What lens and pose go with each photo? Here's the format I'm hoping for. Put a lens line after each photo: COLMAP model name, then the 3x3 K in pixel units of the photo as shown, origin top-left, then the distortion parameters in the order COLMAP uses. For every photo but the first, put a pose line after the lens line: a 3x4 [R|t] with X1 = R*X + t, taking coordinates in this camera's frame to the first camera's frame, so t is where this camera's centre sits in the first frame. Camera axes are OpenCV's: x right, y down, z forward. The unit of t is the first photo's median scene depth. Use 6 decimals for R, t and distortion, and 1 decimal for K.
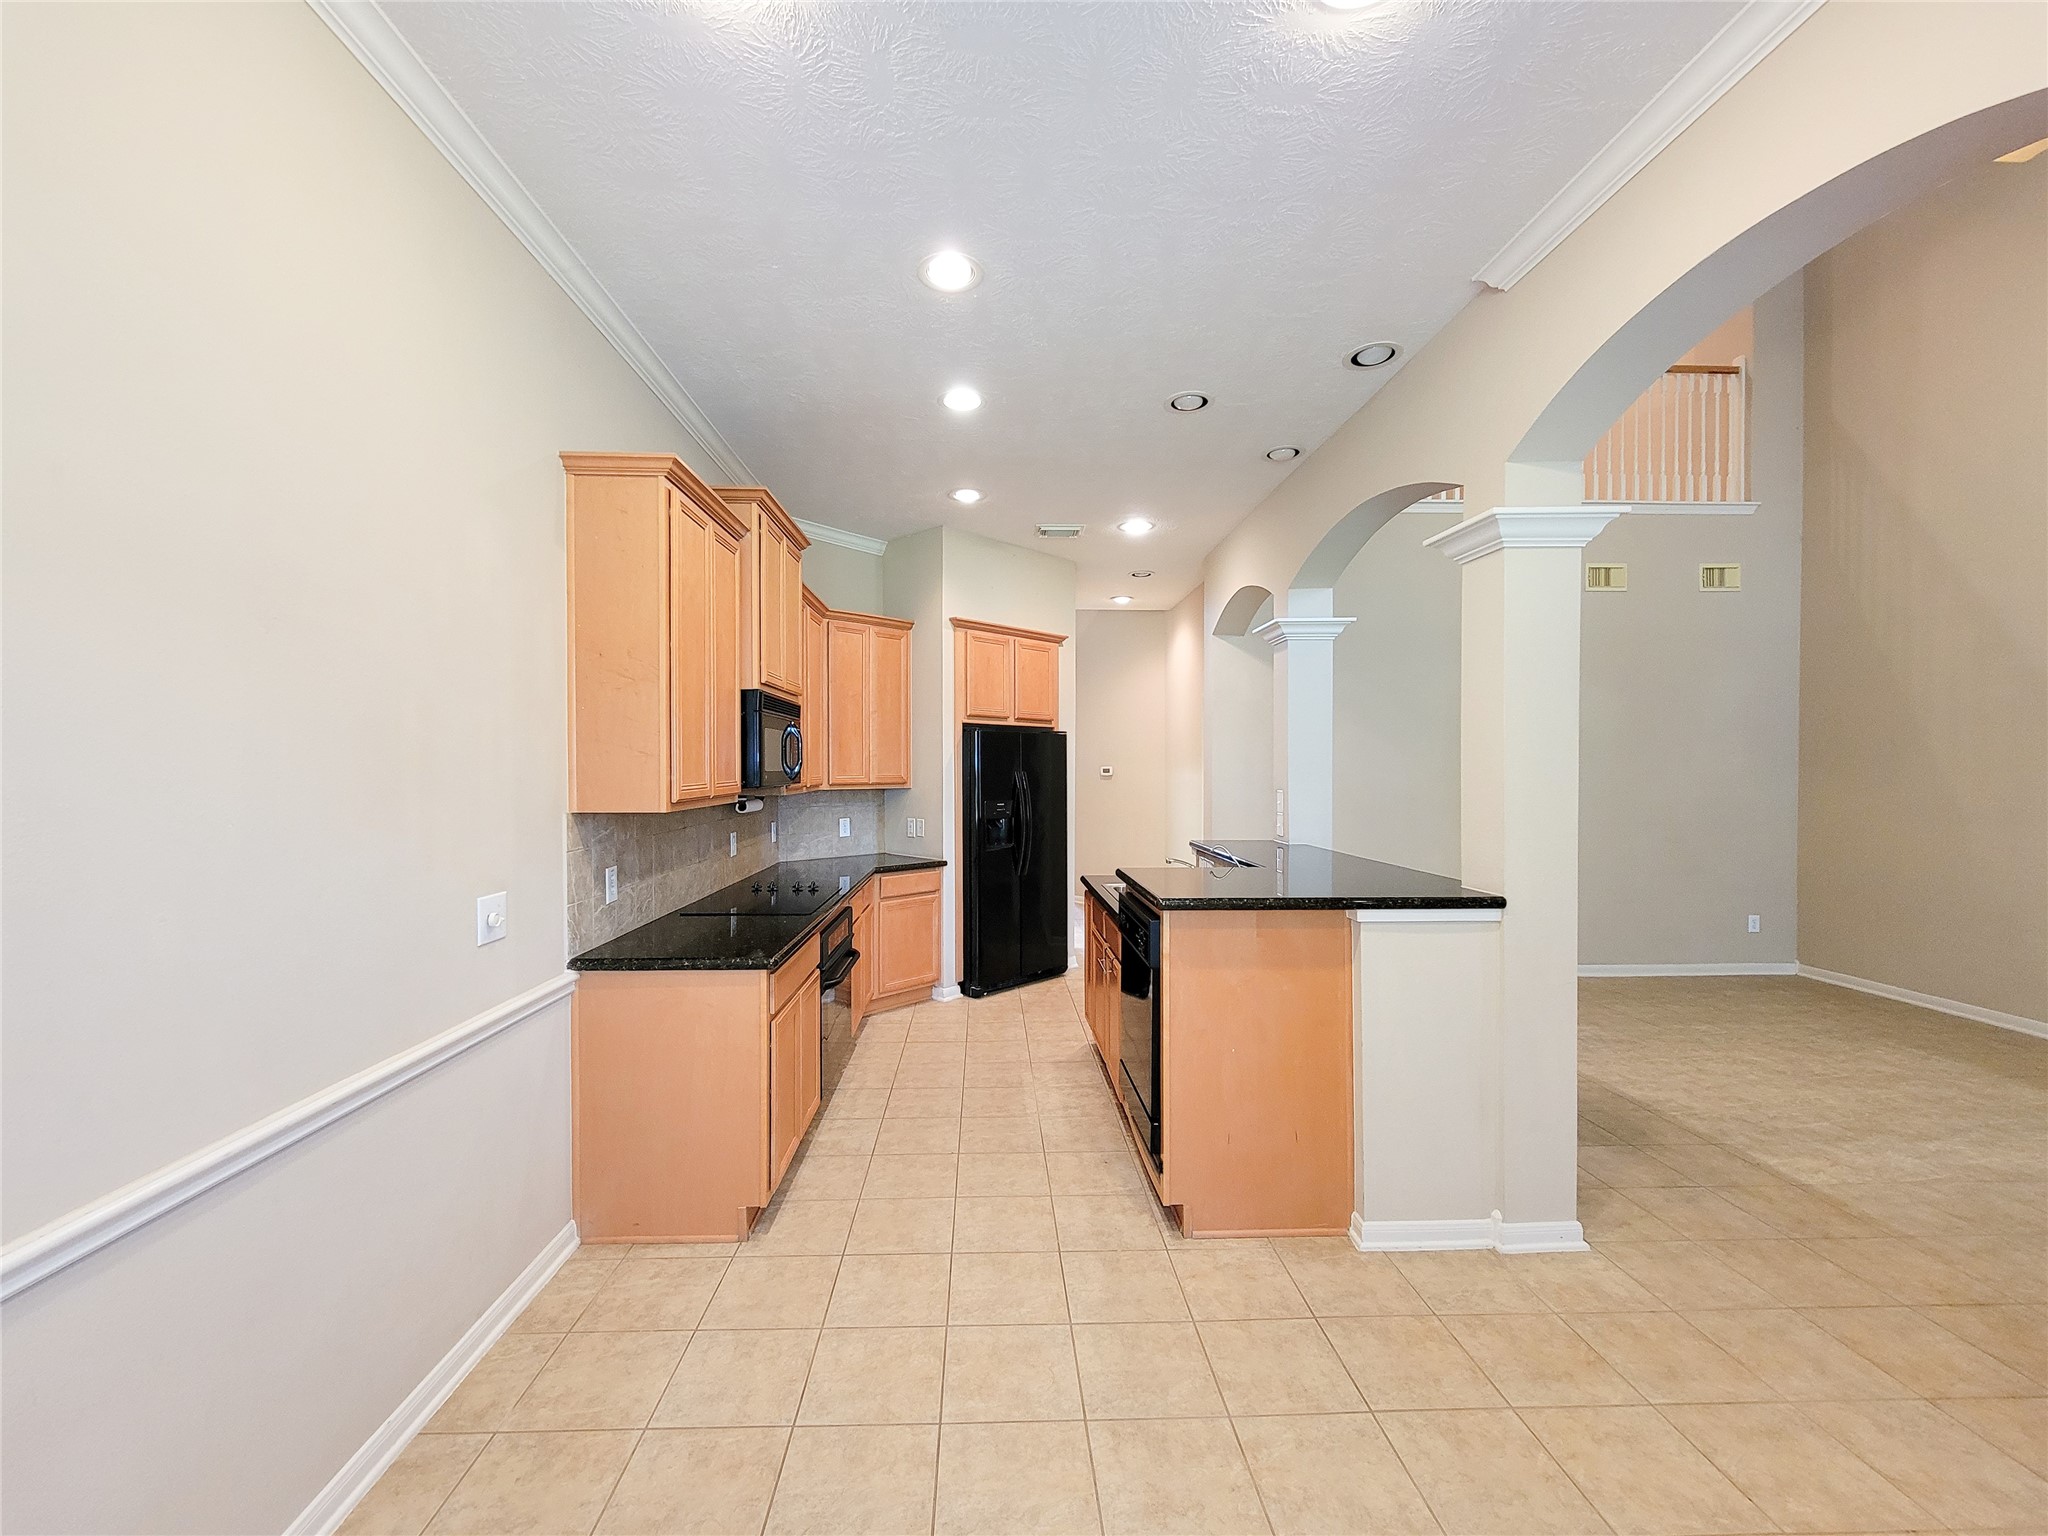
lens RADIAL K [[840.1, 0, 1019.2], [0, 840.1, 767.0], [0, 0, 1]] dist [0.002149, -0.000864]
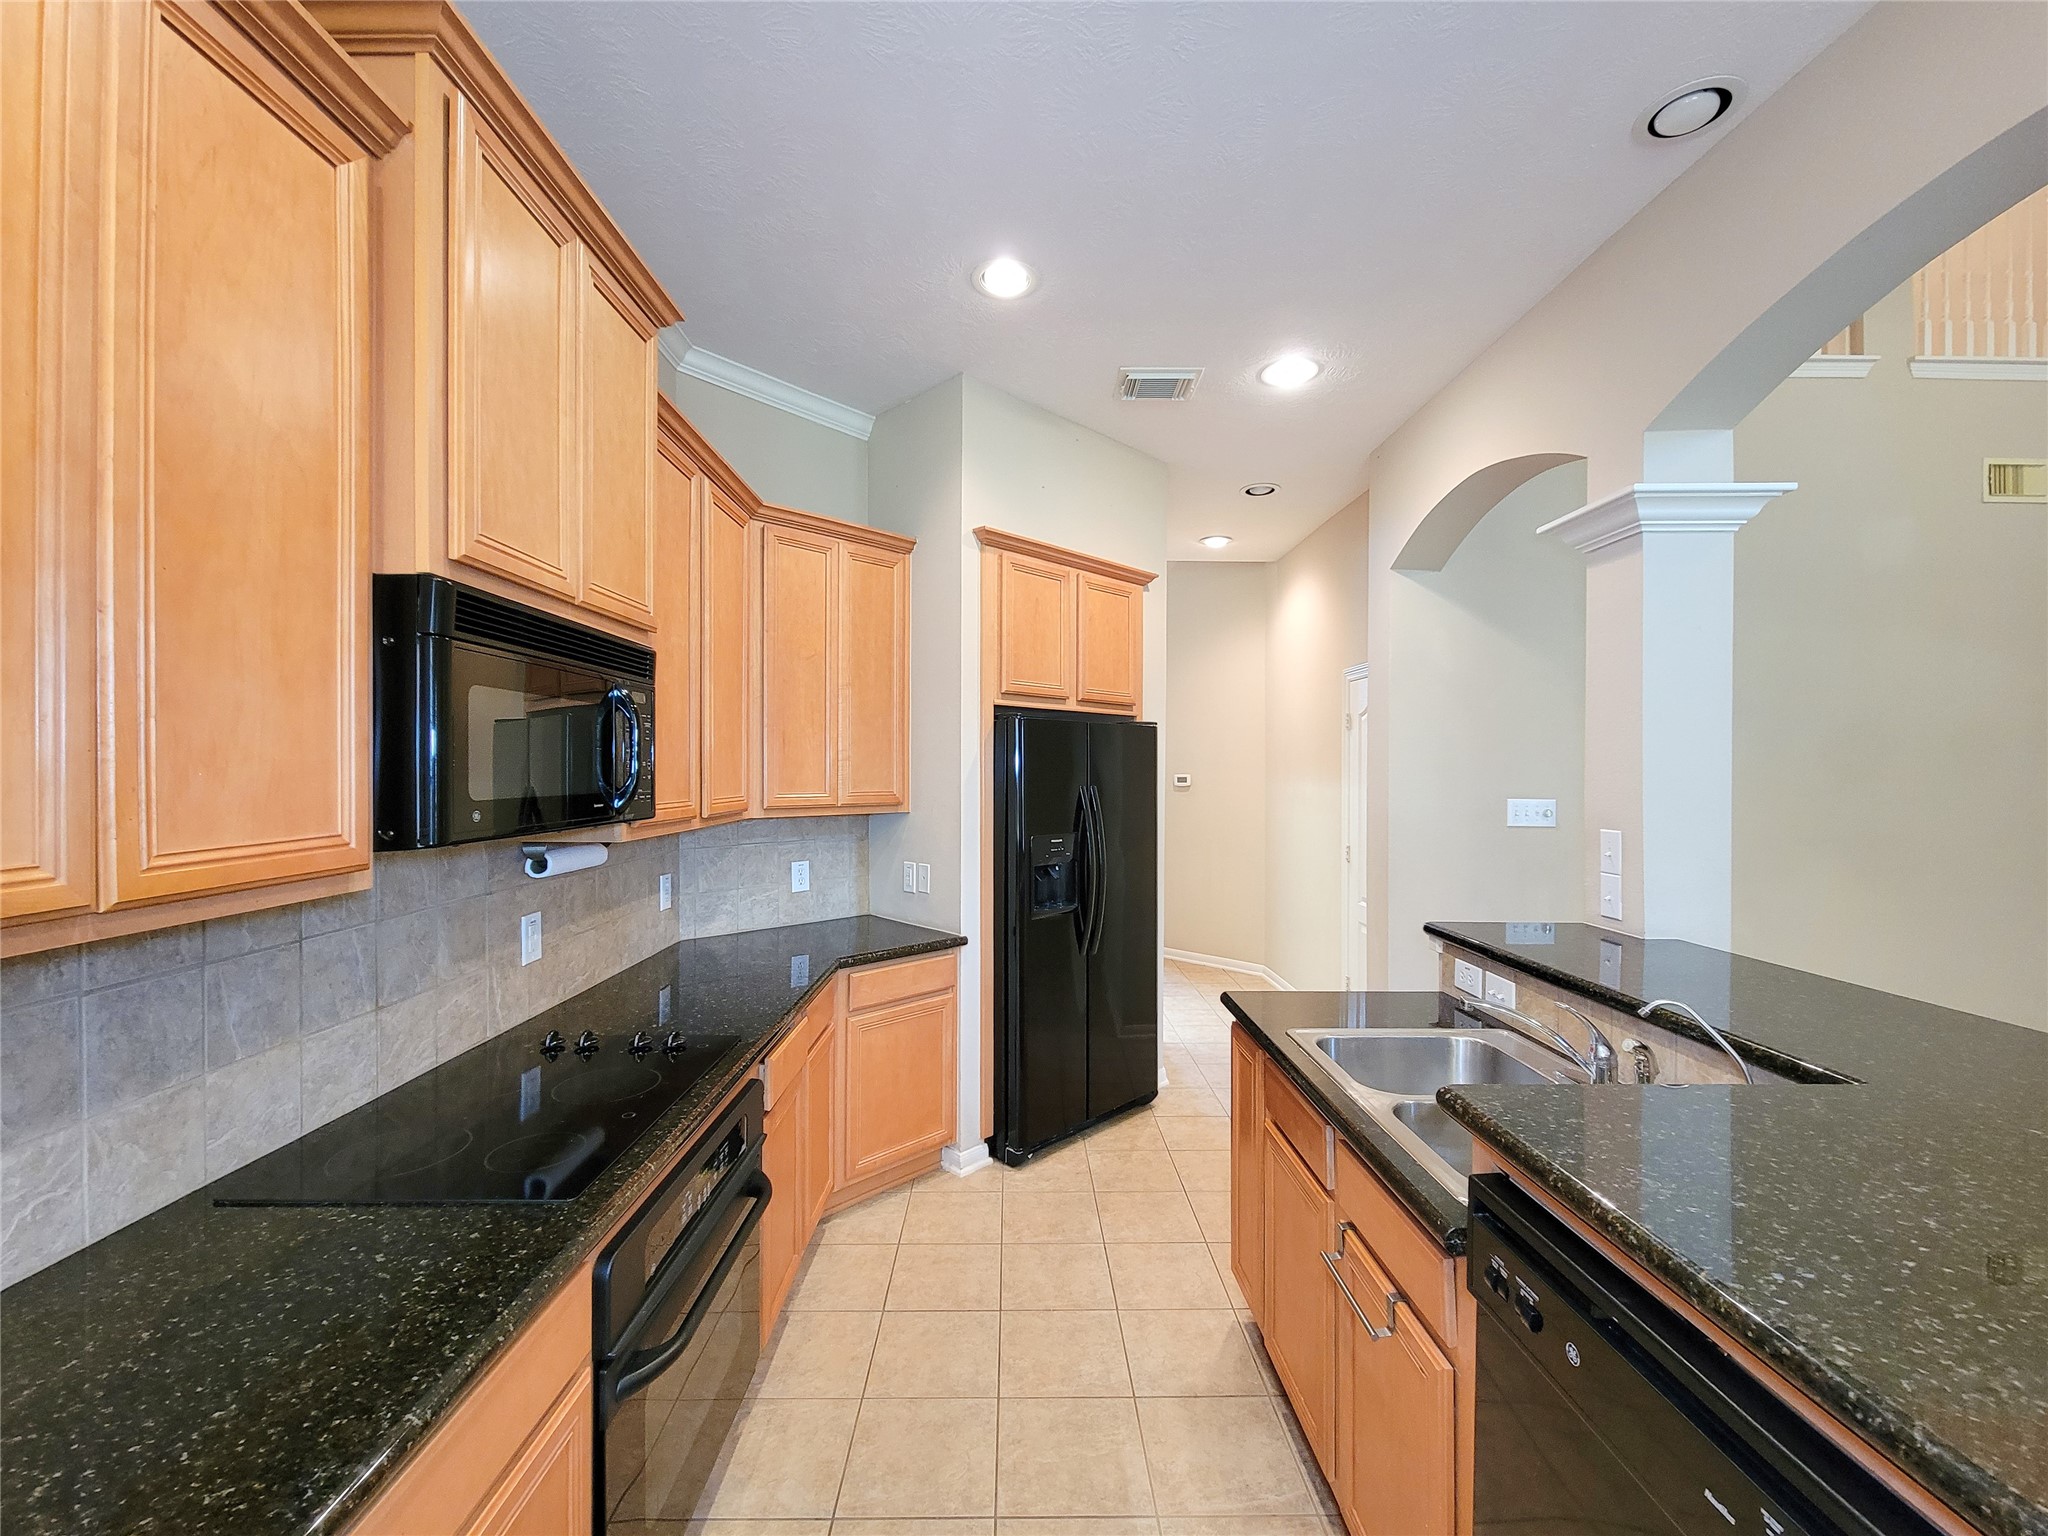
lens RADIAL K [[840.1, 0, 1027.5], [0, 840.1, 768.8], [0, 0, 1]] dist [0.002149, -0.000864]
pose [[0.999735, 0.004181, -0.022621, -0.030617], [-0.004210, 0.999990, -0.001243, -0.006406], [0.022616, 0.001338, 0.999743, 0.410357]]
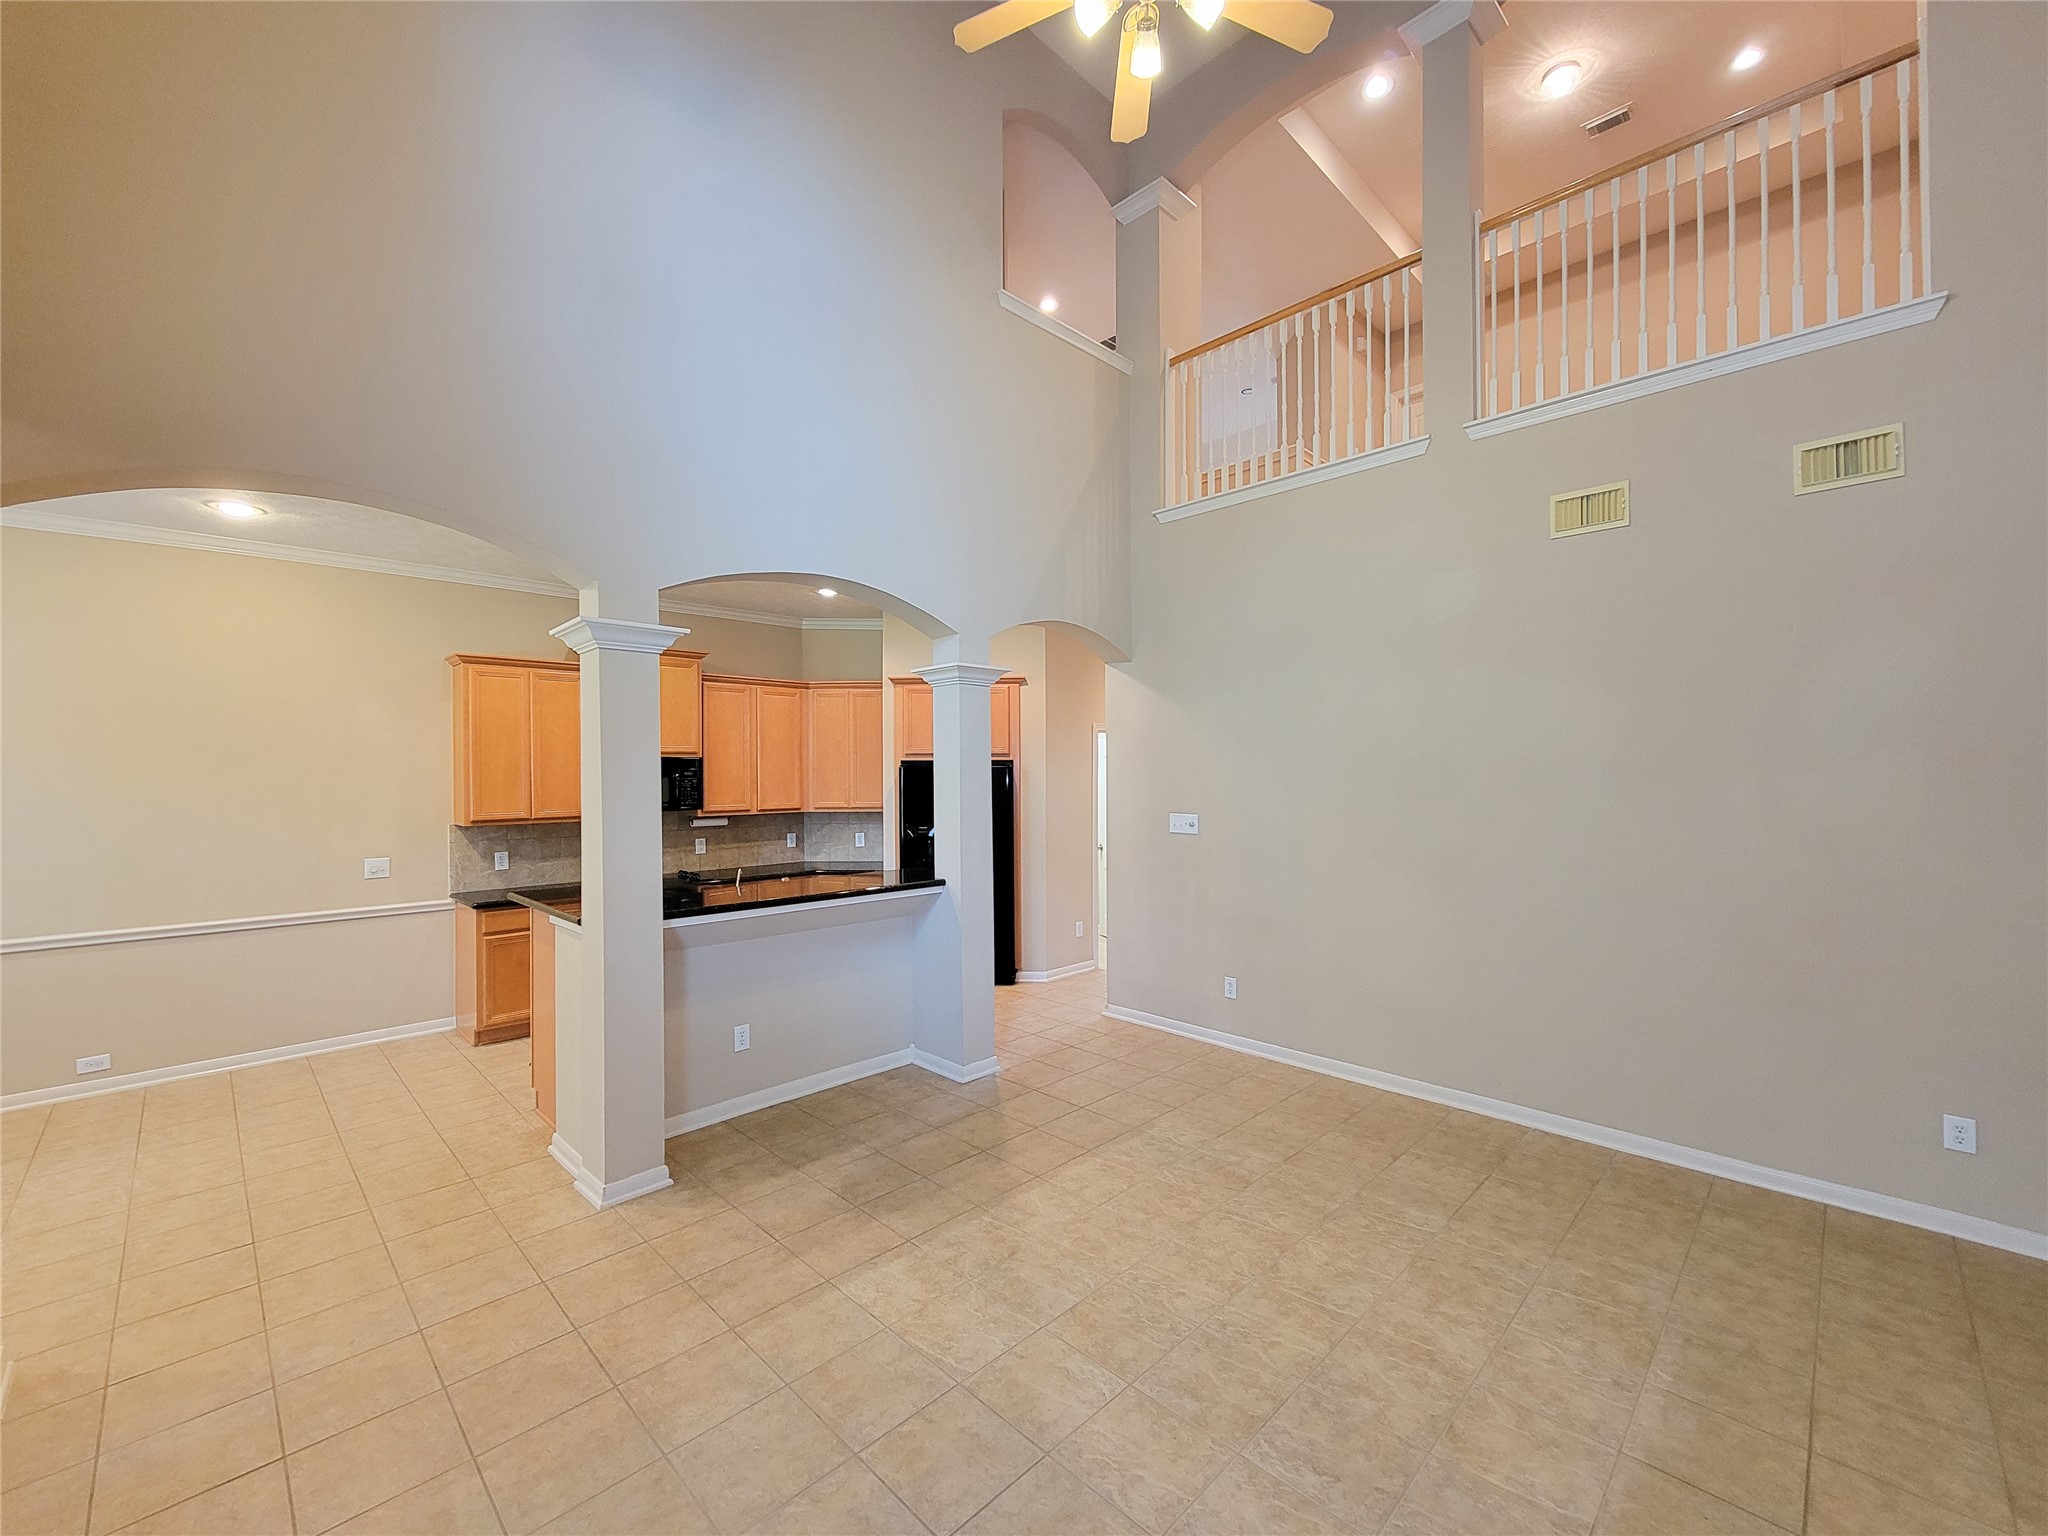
lens RADIAL K [[840.1, 0, 1038.9], [0, 840.1, 769.2], [0, 0, 1]] dist [0.002149, -0.000864]
pose [[0.684431, -0.006443, -0.729049, 1.004348], [0.005187, 0.999979, -0.003968, -0.034920], [0.729059, -0.001065, 0.684450, 0.306309]]
